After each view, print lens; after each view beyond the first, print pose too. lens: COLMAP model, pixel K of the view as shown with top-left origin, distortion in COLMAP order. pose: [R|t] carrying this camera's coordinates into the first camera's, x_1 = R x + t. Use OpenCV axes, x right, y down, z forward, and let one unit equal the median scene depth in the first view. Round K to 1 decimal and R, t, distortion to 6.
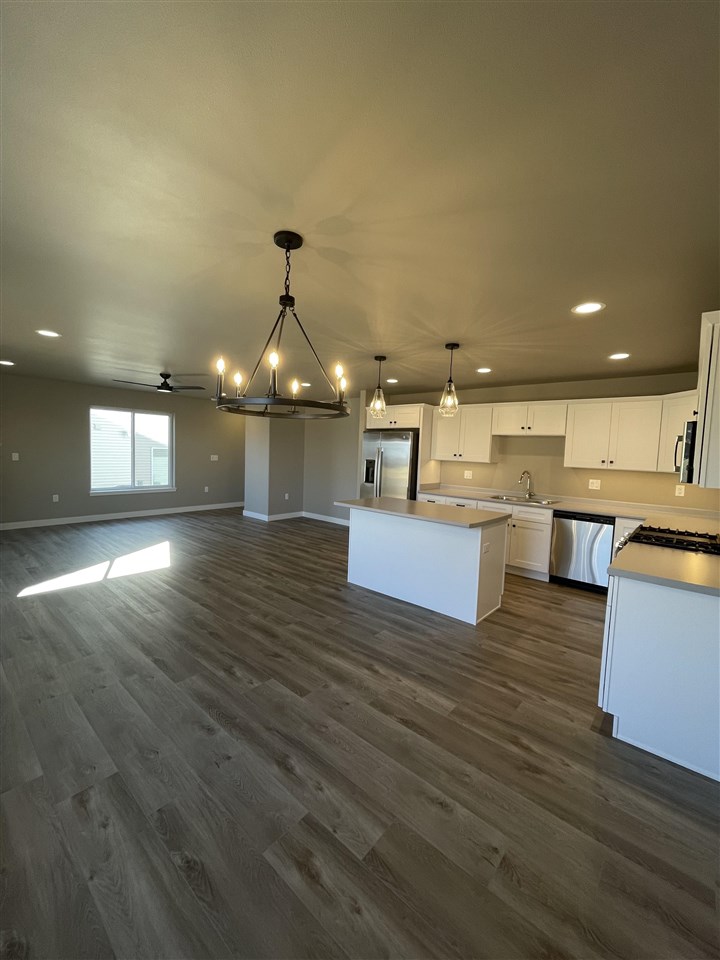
lens RADIAL K [[386.9, 0, 361.4], [0, 386.9, 478.4], [0, 0, 1]] dist [0.000002, 0.000515]
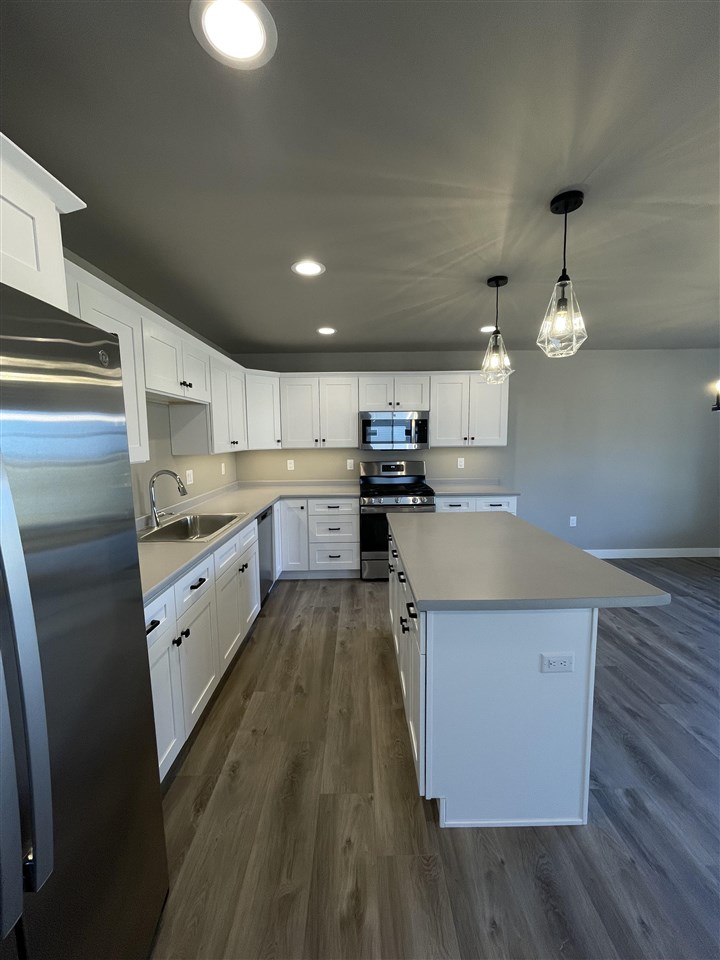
lens RADIAL K [[386.9, 0, 359.9], [0, 386.9, 480.8], [0, 0, 1]] dist [0.000002, 0.000515]
pose [[-0.656855, -0.116179, 0.745013, -0.145677], [0.044558, 0.980351, 0.192163, -0.125104], [-0.752699, 0.159420, -0.638771, 1.559163]]
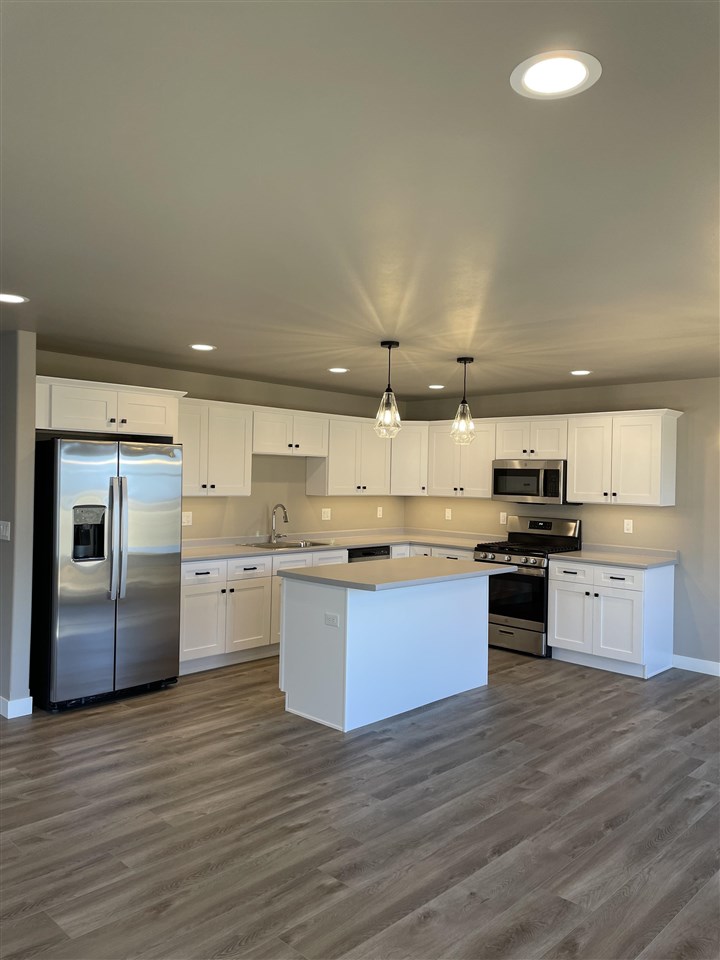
lens RADIAL K [[724.4, 0, 363.2], [0, 724.4, 476.5], [0, 0, 1]] dist [0.042383, -0.013336]
pose [[0.061633, -0.036806, 0.997420, -1.225645], [0.058257, 0.997749, 0.033218, -0.145898], [-0.996397, 0.056059, 0.063639, 1.048615]]
